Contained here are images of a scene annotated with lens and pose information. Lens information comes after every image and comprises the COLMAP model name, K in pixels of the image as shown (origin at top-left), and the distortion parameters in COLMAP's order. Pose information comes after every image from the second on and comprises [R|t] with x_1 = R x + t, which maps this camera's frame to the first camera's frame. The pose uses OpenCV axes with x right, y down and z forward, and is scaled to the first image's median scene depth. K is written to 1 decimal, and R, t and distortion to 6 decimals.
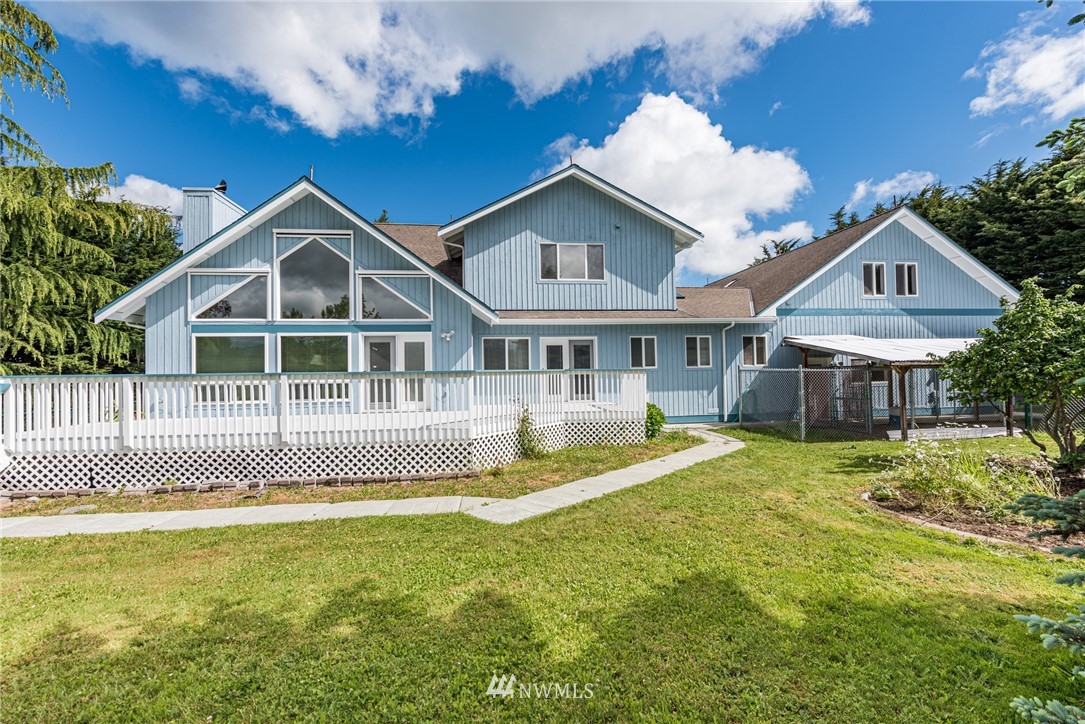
lens RADIAL K [[429.4, 0, 493.6], [0, 429.4, 343.0], [0, 0, 1]] dist [-0.004365, -0.000547]
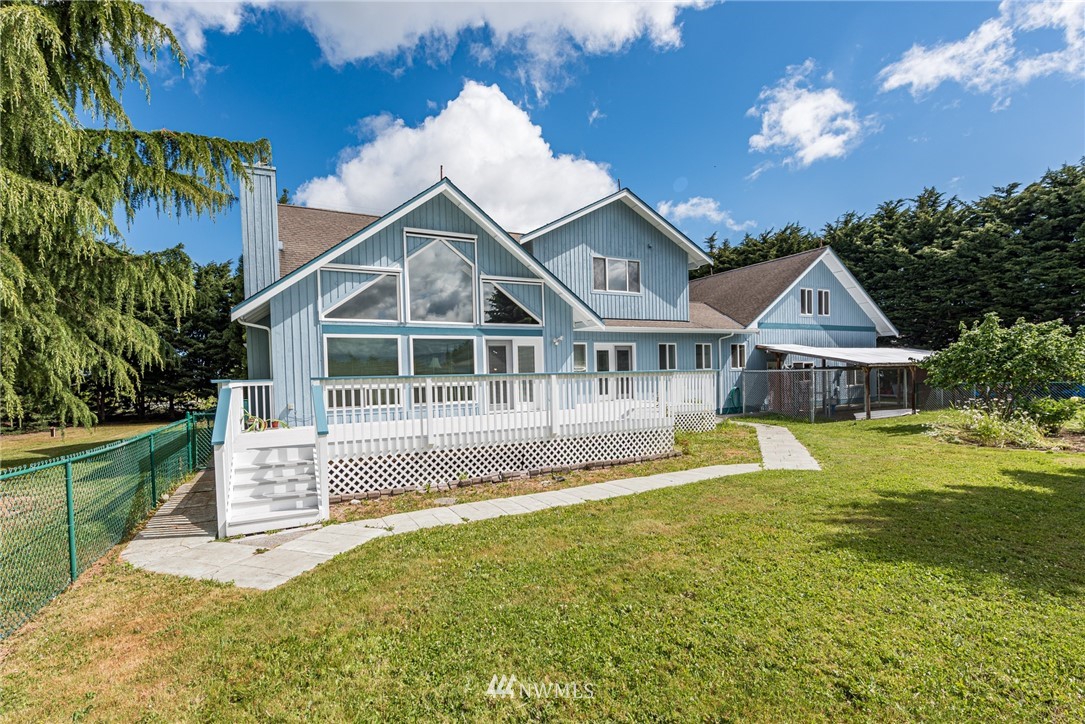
lens RADIAL K [[444.5, 0, 542.5], [0, 444.5, 362.0], [0, 0, 1]] dist [-0.000747, -0.000228]
pose [[0.948264, 0.000439, 0.317483, -0.505234], [-0.010659, 0.999479, 0.030453, 0.003352], [-0.317305, -0.032262, 0.947775, -0.052474]]
